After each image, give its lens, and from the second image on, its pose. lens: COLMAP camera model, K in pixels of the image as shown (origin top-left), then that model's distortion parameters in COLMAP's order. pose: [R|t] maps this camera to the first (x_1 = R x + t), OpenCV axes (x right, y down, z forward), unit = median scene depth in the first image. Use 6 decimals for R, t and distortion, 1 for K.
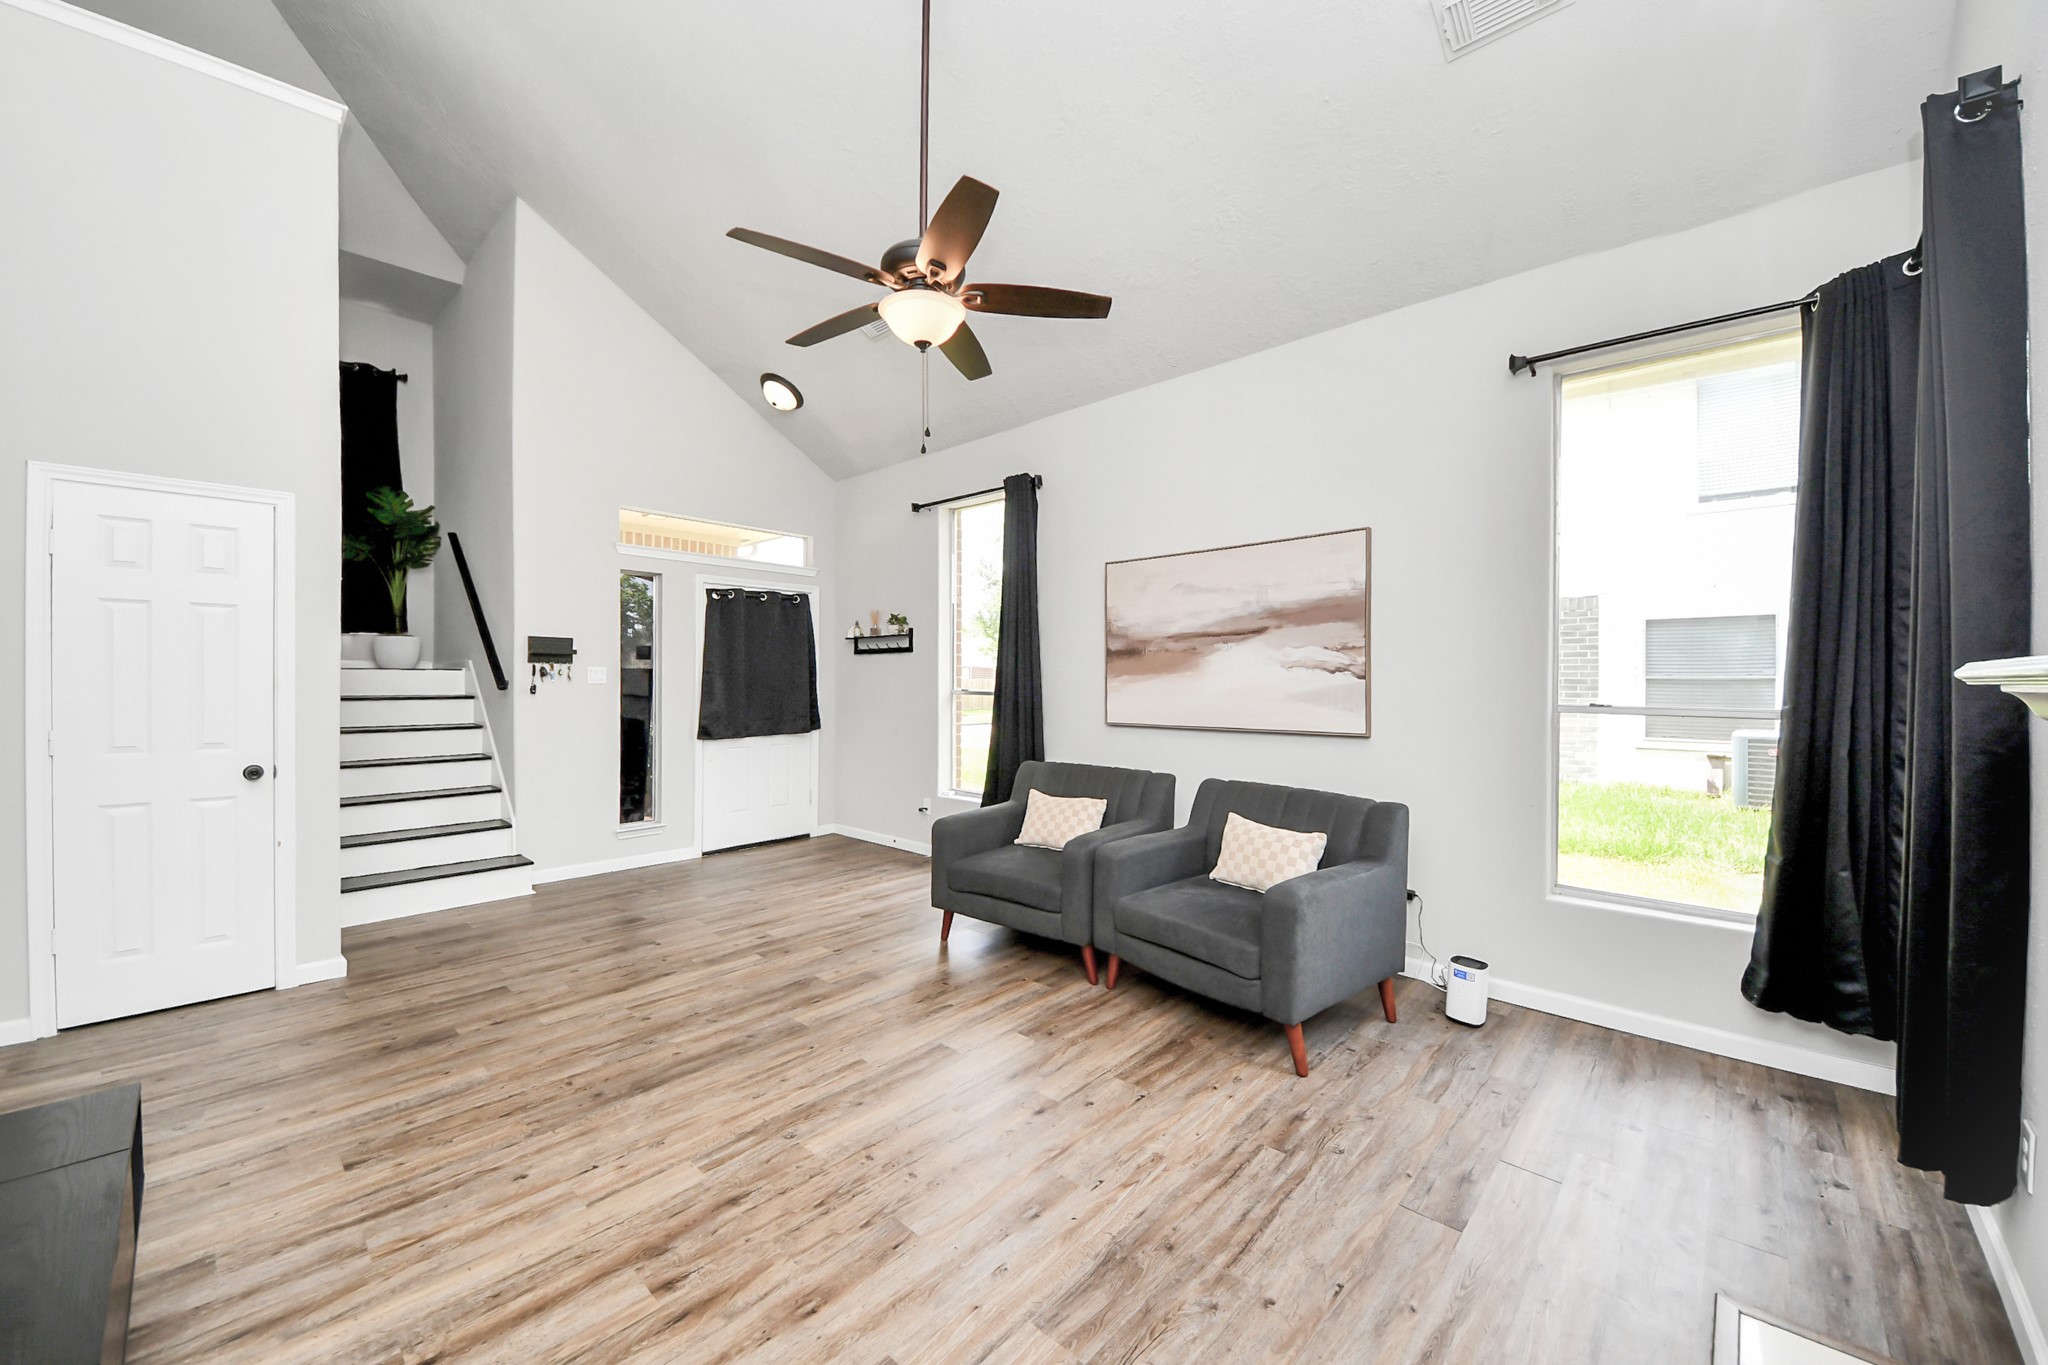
lens RADIAL K [[729.9, 0, 980.8], [0, 729.9, 680.4], [0, 0, 1]] dist [0.009544, -0.018812]
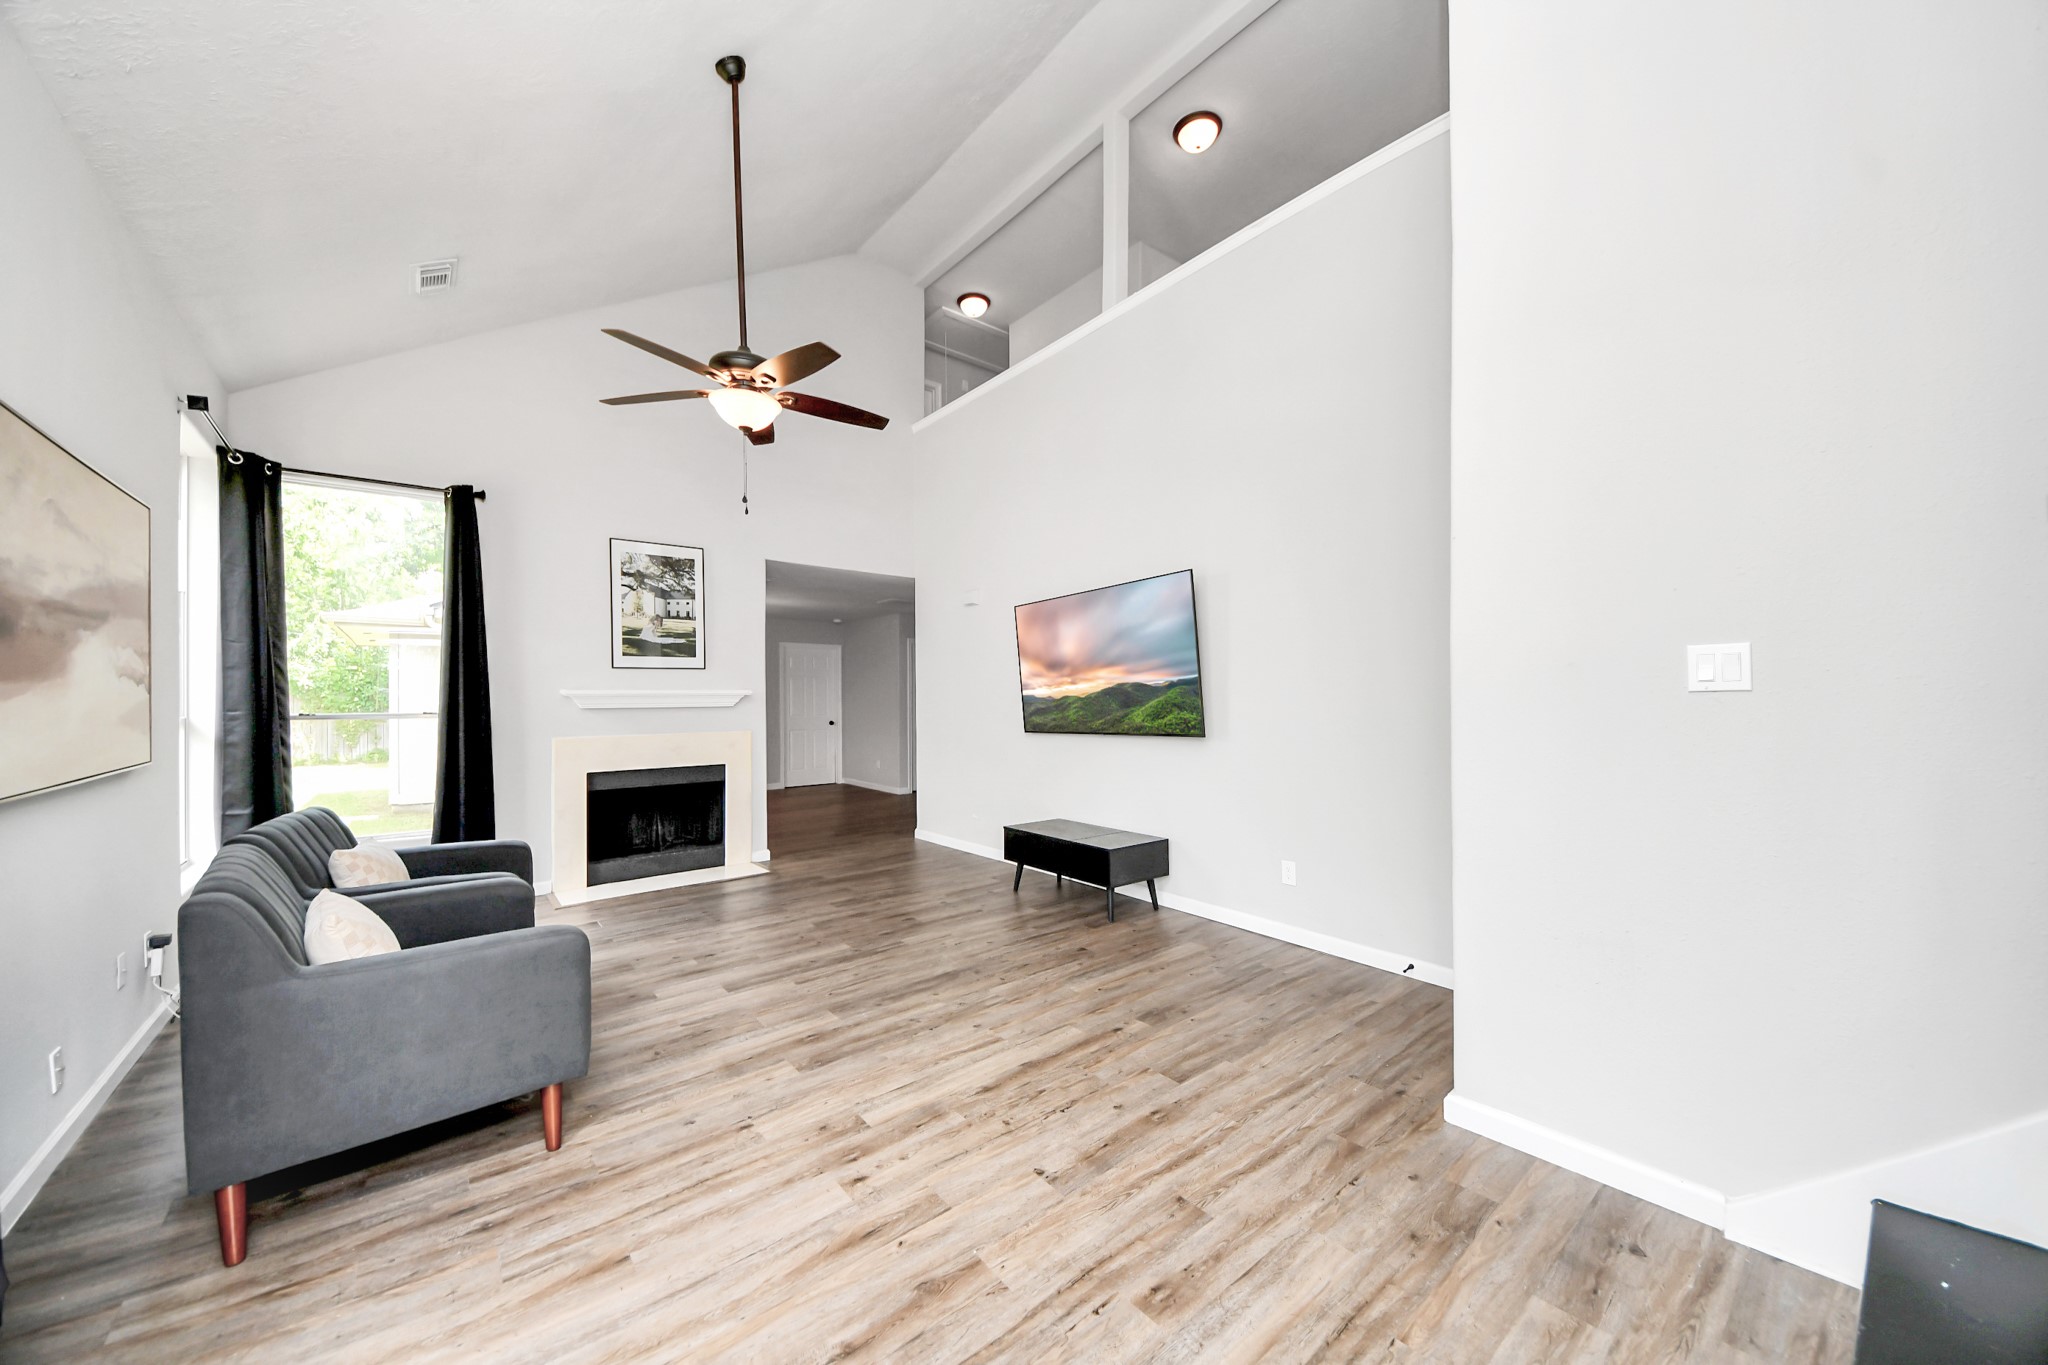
lens RADIAL K [[739.9, 0, 1020.9], [0, 739.9, 689.9], [0, 0, 1]] dist [0.012218, -0.009122]
pose [[-0.993373, -0.000439, 0.114932, -0.606208], [-0.001953, 0.999913, -0.013053, 0.003564], [-0.114917, -0.013191, -0.993288, 1.931877]]
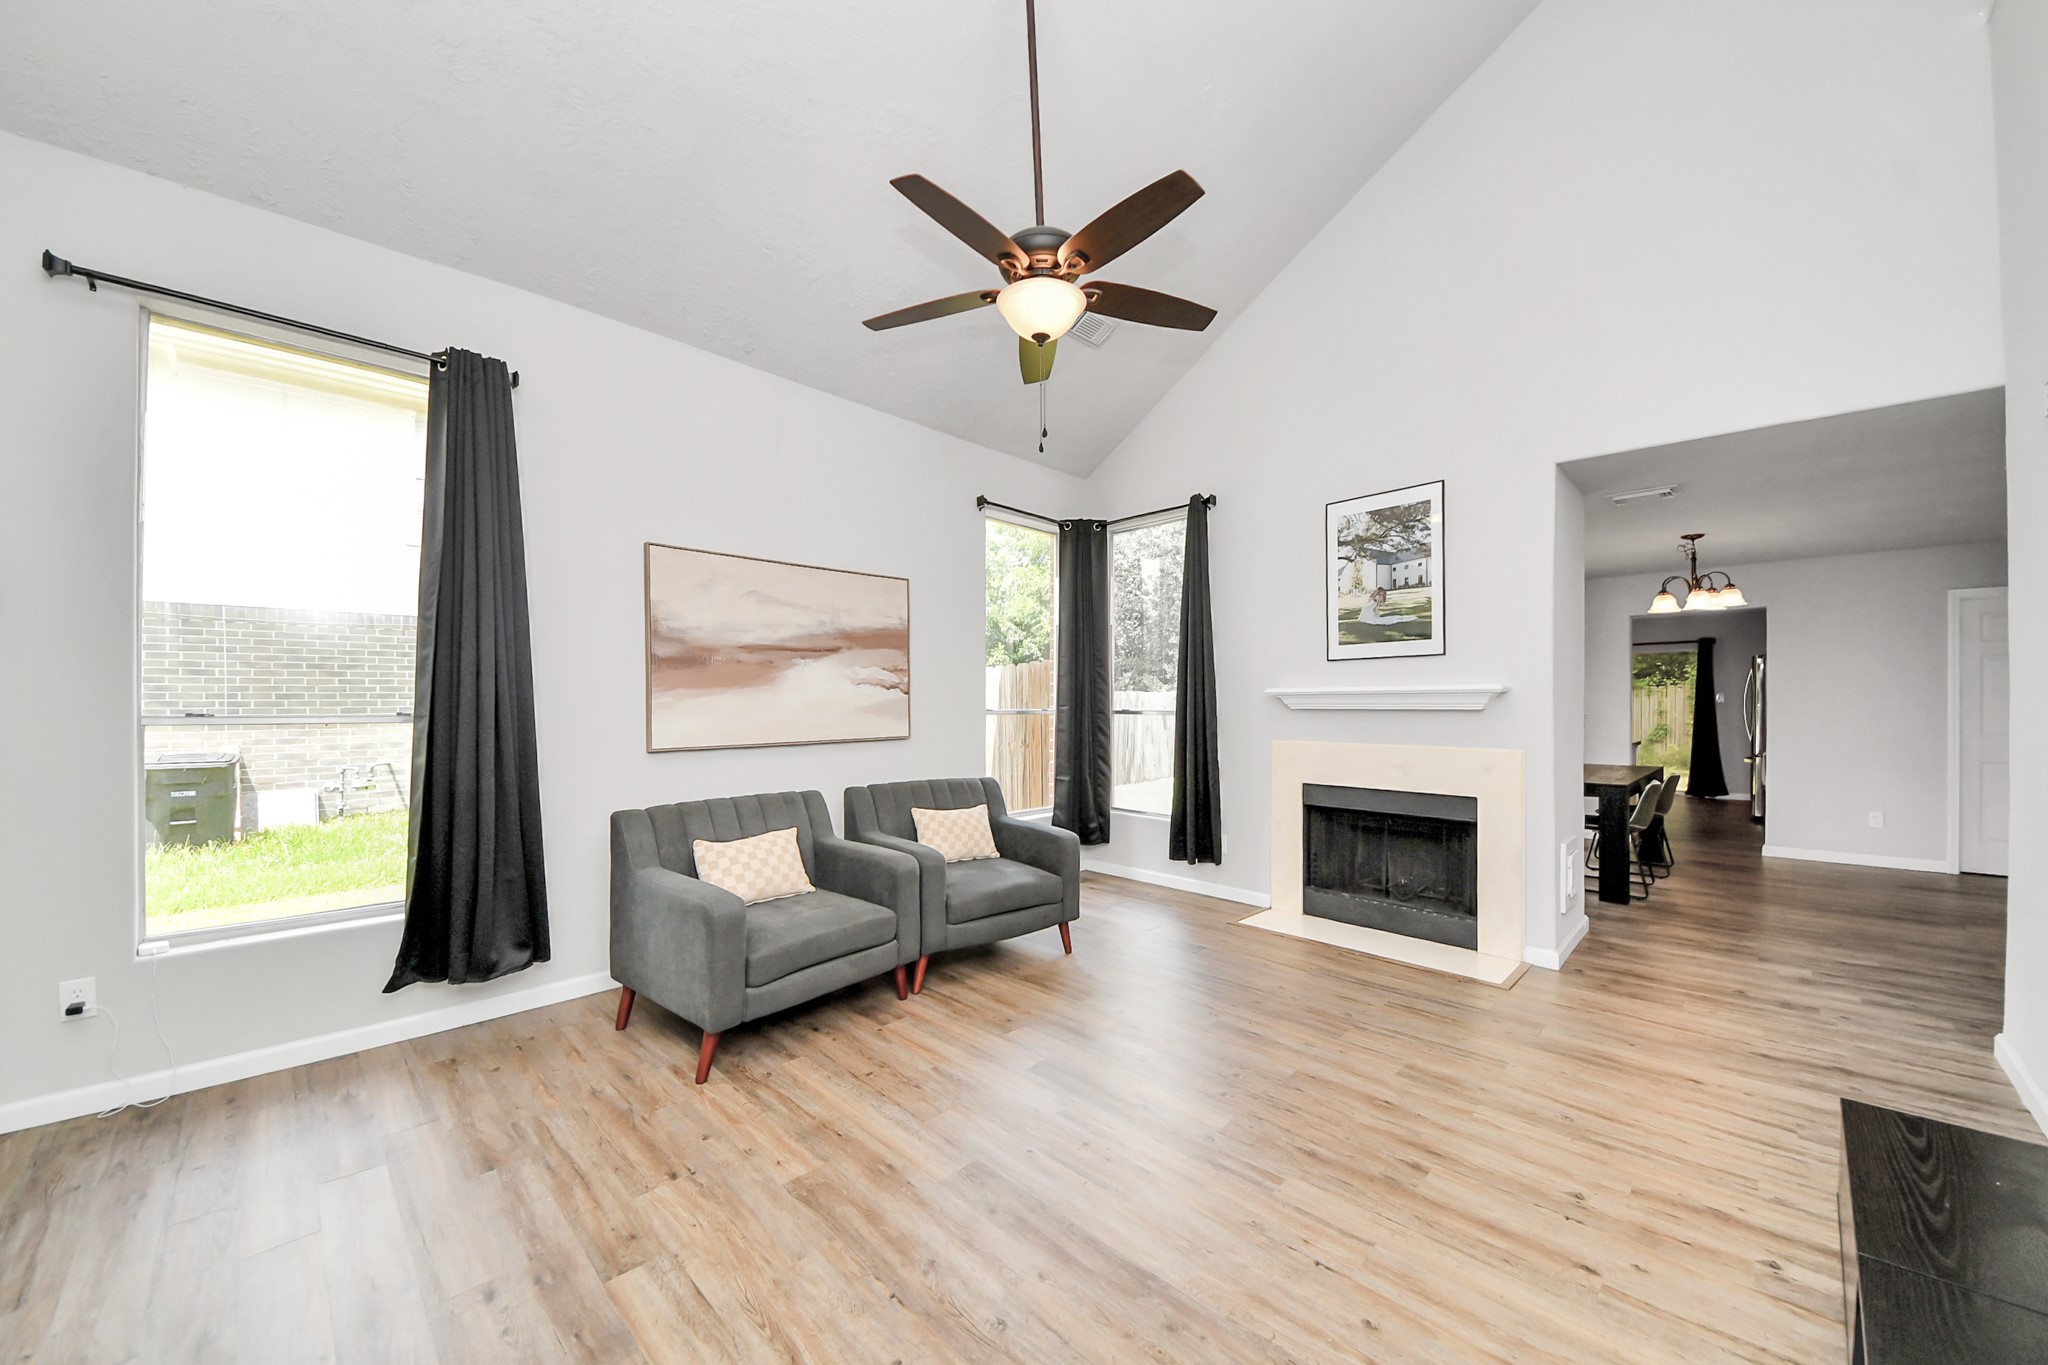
lens RADIAL K [[747.8, 0, 1035.7], [0, 747.8, 693.5], [0, 0, 1]] dist [0.042824, -0.028301]
pose [[0.025300, 0.004180, 0.999671, -0.929426], [-0.001943, 0.999990, -0.004132, 0.002244], [-0.999678, -0.001838, 0.025308, 0.848871]]
